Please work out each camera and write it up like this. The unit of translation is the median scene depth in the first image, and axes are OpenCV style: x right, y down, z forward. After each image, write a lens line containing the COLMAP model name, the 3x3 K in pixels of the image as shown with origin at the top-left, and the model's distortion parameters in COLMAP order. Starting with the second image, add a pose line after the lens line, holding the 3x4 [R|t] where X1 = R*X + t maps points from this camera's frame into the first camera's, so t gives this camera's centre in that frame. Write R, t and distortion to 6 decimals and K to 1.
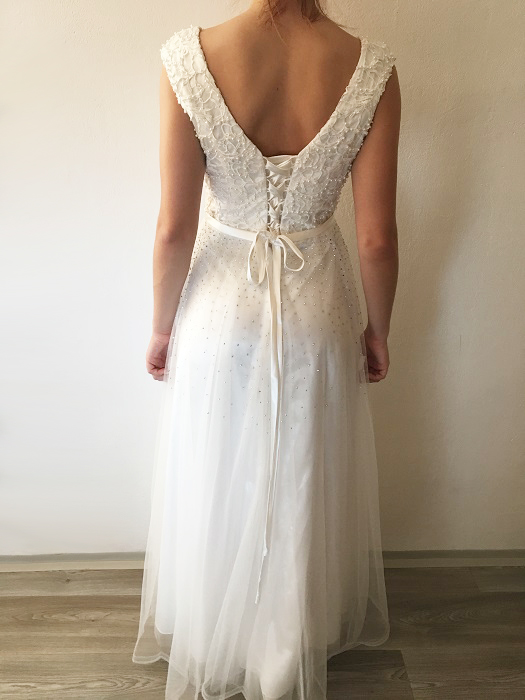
lens RADIAL K [[518.6, 0, 262.5], [0, 518.6, 350.0], [0, 0, 1]] dist [-0.022830, 0.000865]
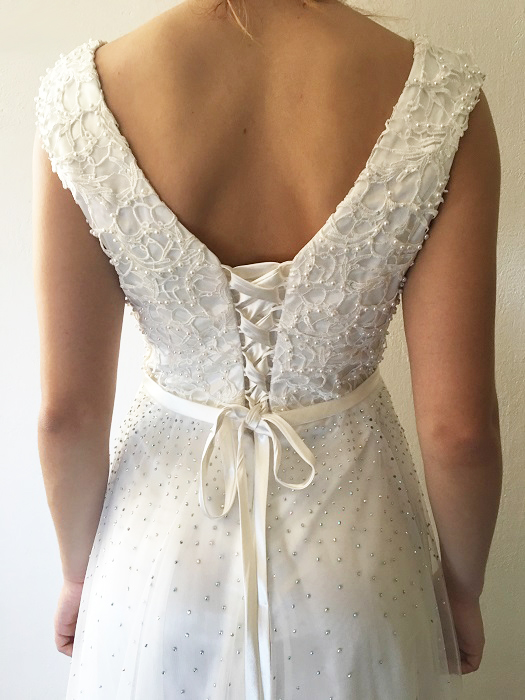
lens RADIAL K [[518.6, 0, 262.5], [0, 518.6, 350.0], [0, 0, 1]] dist [-0.022830, 0.000865]
pose [[0.993522, -0.011991, -0.113009, 0.092277], [-0.014973, 0.971935, -0.234771, -0.175265], [0.112653, 0.234943, 0.965459, 0.531243]]
